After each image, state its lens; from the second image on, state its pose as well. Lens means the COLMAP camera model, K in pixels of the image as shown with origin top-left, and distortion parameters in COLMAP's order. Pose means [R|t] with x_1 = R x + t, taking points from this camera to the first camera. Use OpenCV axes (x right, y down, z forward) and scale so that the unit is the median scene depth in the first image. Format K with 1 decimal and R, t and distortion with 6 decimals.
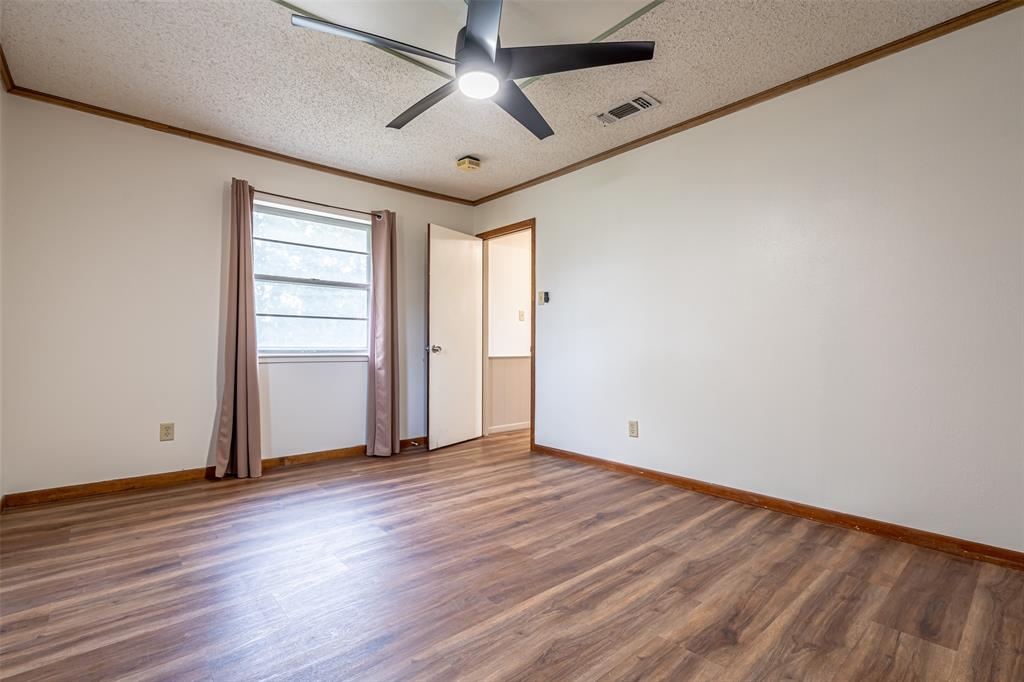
lens RADIAL K [[465.1, 0, 517.1], [0, 465.1, 339.2], [0, 0, 1]] dist [-0.002735, 0.000594]
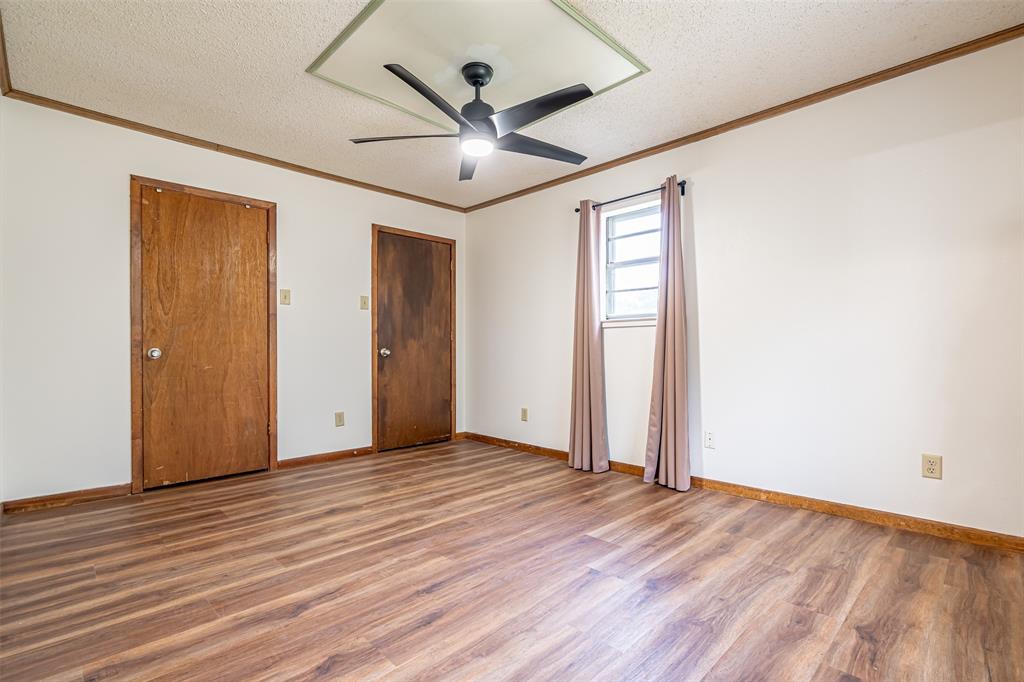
lens RADIAL K [[465.1, 0, 517.1], [0, 465.1, 339.2], [0, 0, 1]] dist [-0.002735, 0.000594]
pose [[-0.998399, -0.003058, -0.056488, -0.104198], [-0.001112, 0.999406, -0.034453, 0.028764], [0.056559, -0.034335, -0.997809, 1.980131]]
